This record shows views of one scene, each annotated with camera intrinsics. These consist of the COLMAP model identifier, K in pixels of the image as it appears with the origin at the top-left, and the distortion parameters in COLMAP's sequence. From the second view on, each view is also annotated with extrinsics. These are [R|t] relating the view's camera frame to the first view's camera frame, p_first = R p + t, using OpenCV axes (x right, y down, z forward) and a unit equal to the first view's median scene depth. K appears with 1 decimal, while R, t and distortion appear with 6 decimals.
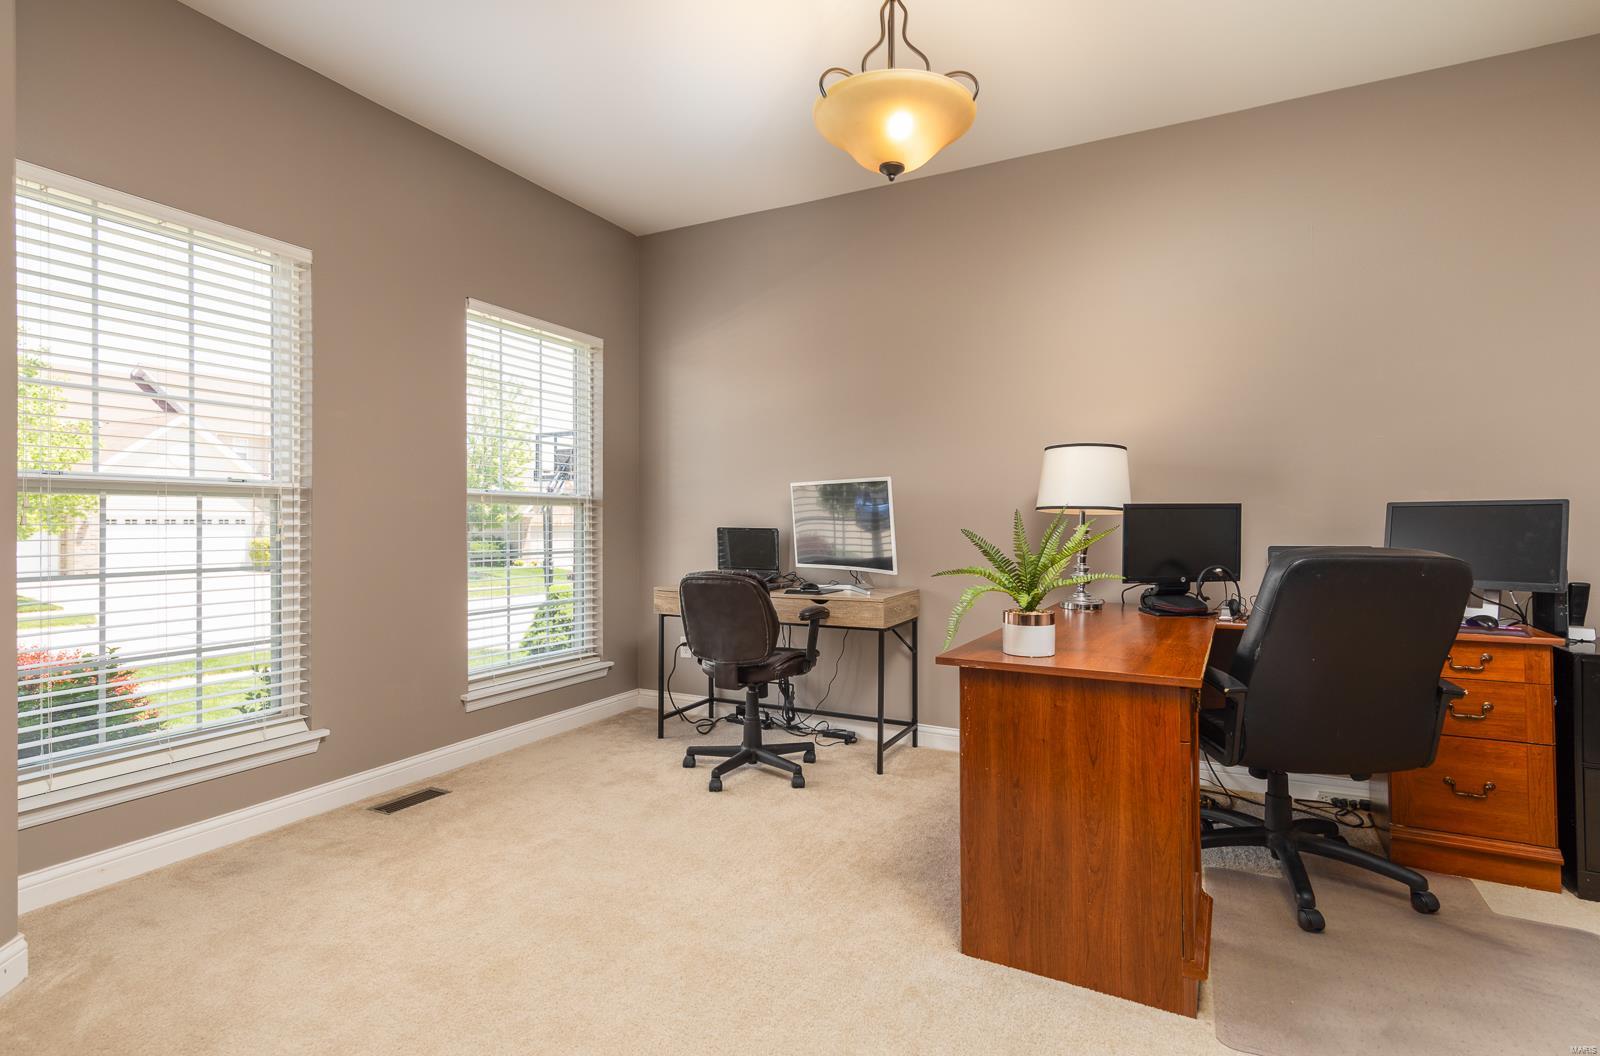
lens RADIAL K [[775.8, 0, 800.0], [0, 775.8, 528.0], [0, 0, 1]] dist [0.001049, 0.000340]
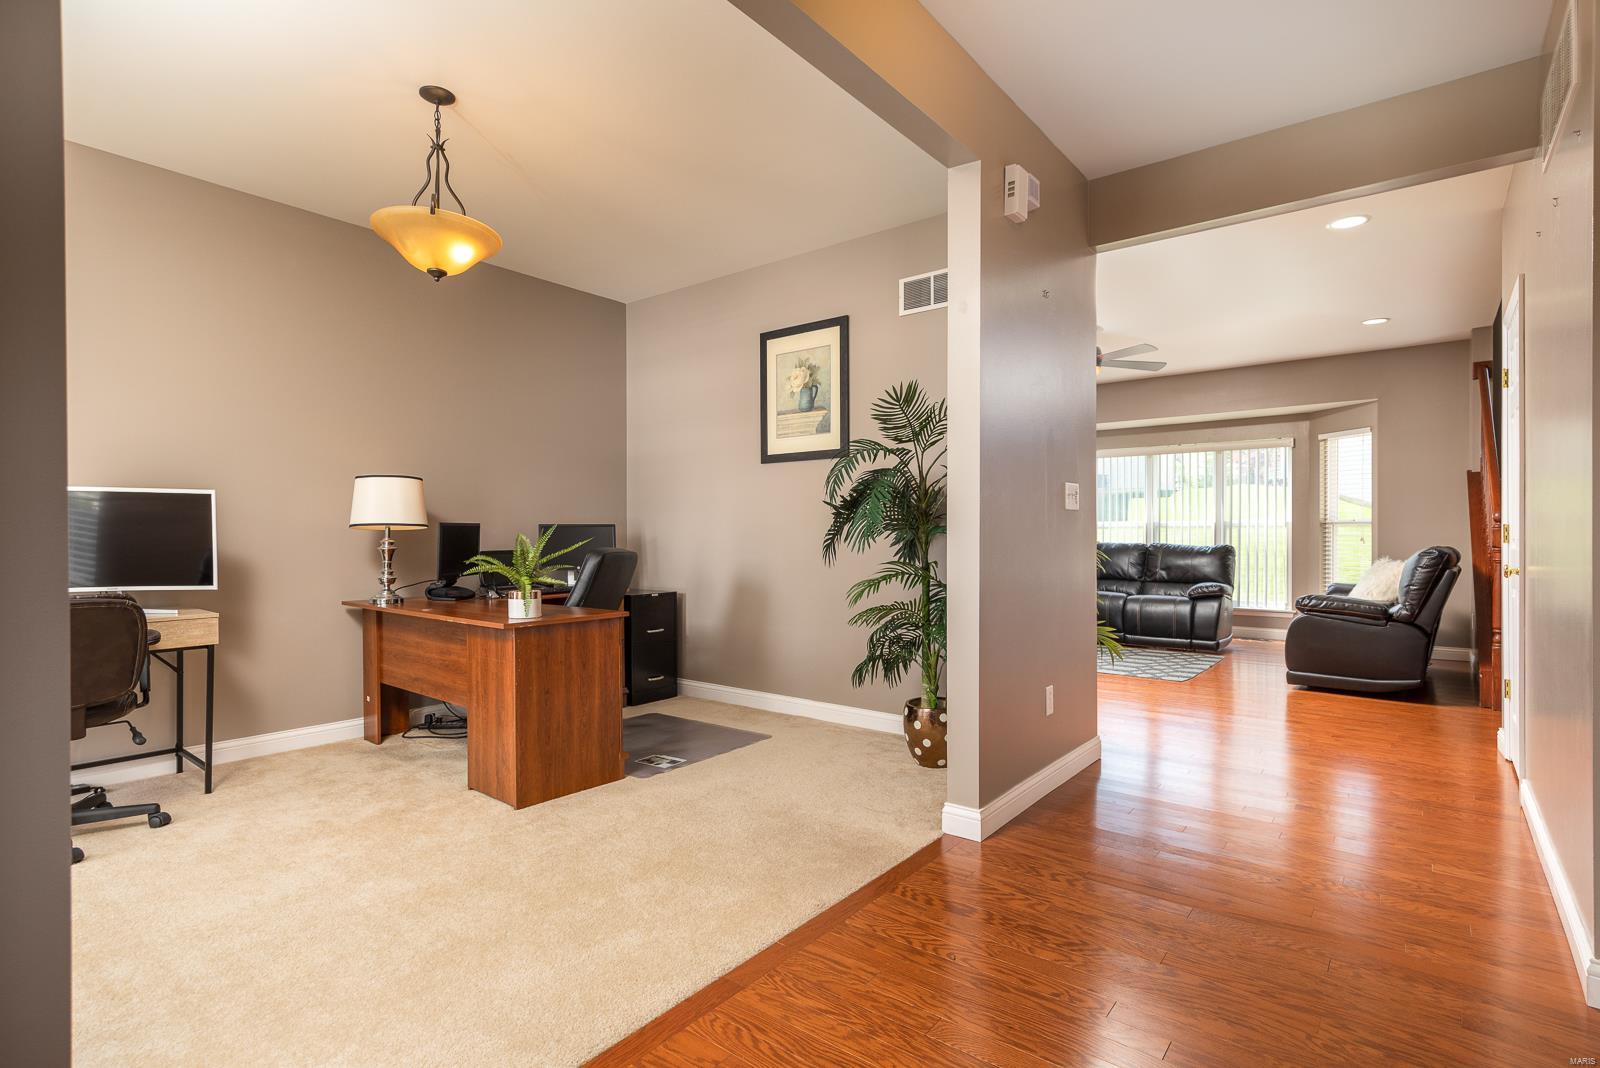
lens RADIAL K [[778.8, 0, 793.2], [0, 778.8, 538.8], [0, 0, 1]] dist [0.000113, -0.000177]
pose [[0.200581, -0.006720, 0.979654, -0.725507], [0.009340, 0.999944, 0.004947, -0.002199], [-0.979633, 0.008158, 0.200632, 0.080157]]
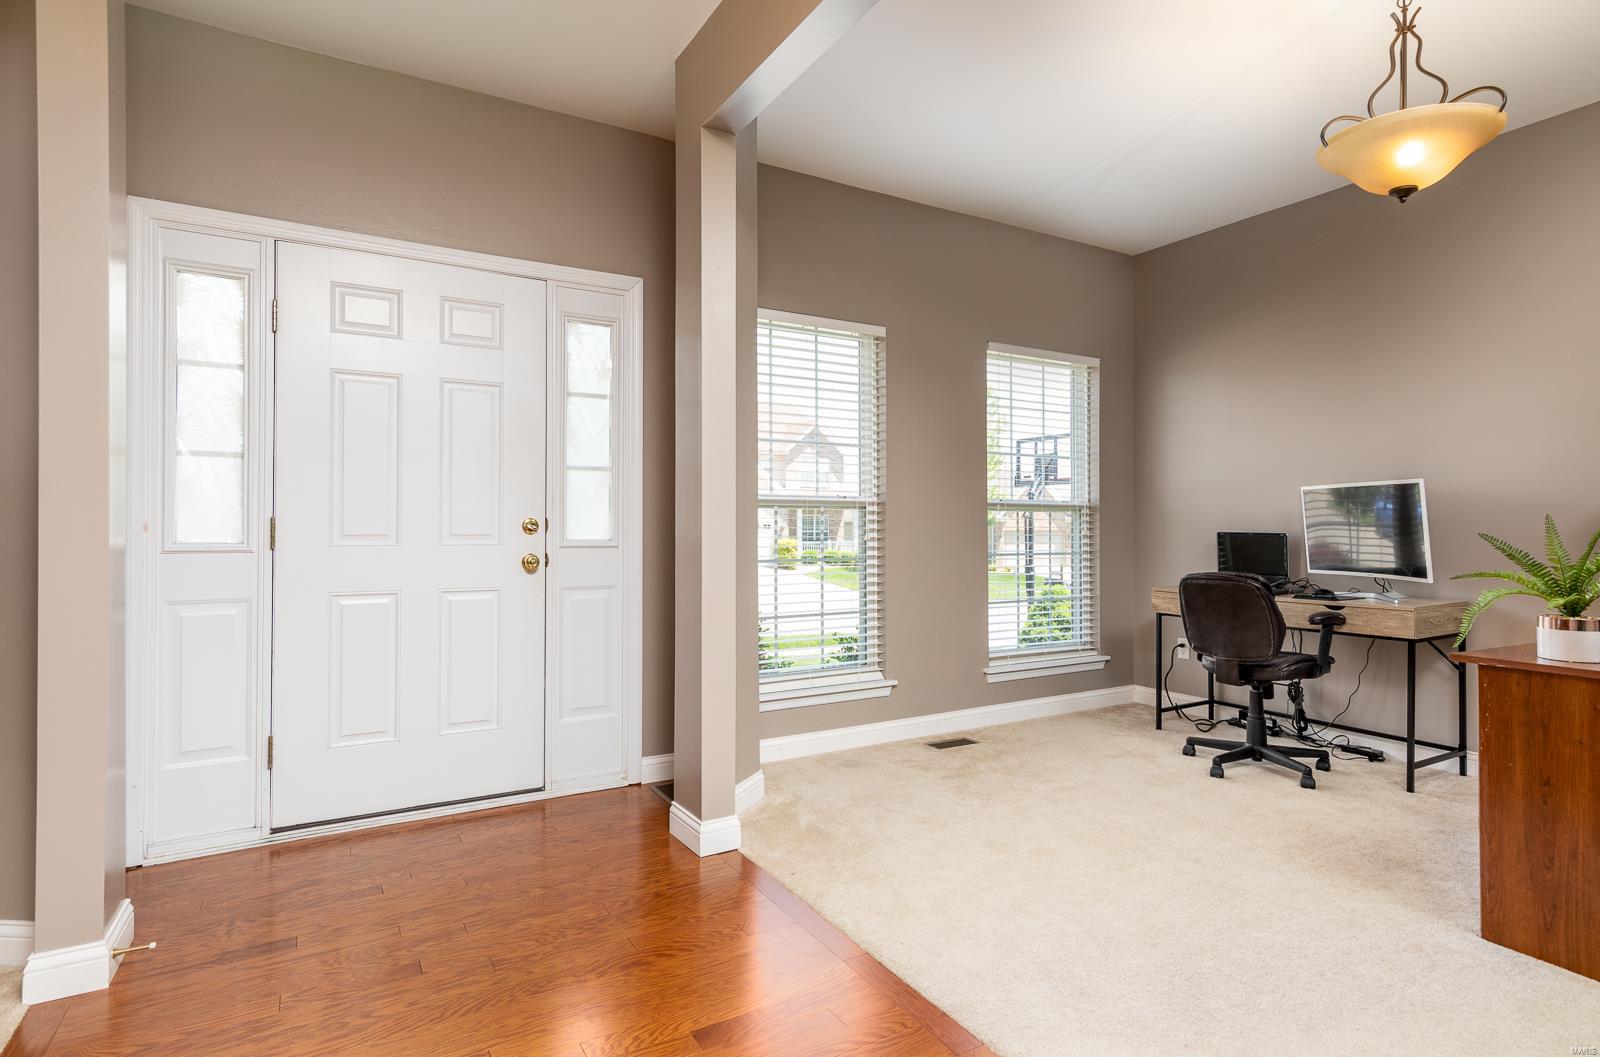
lens RADIAL K [[829.6, 0, 804.4], [0, 829.6, 519.8], [0, 0, 1]] dist [0.012120, -0.000207]
pose [[0.844515, -0.003469, -0.535520, 0.025990], [-0.005095, 0.999882, -0.014512, 0.002609], [0.535507, 0.014984, 0.844398, -0.266840]]
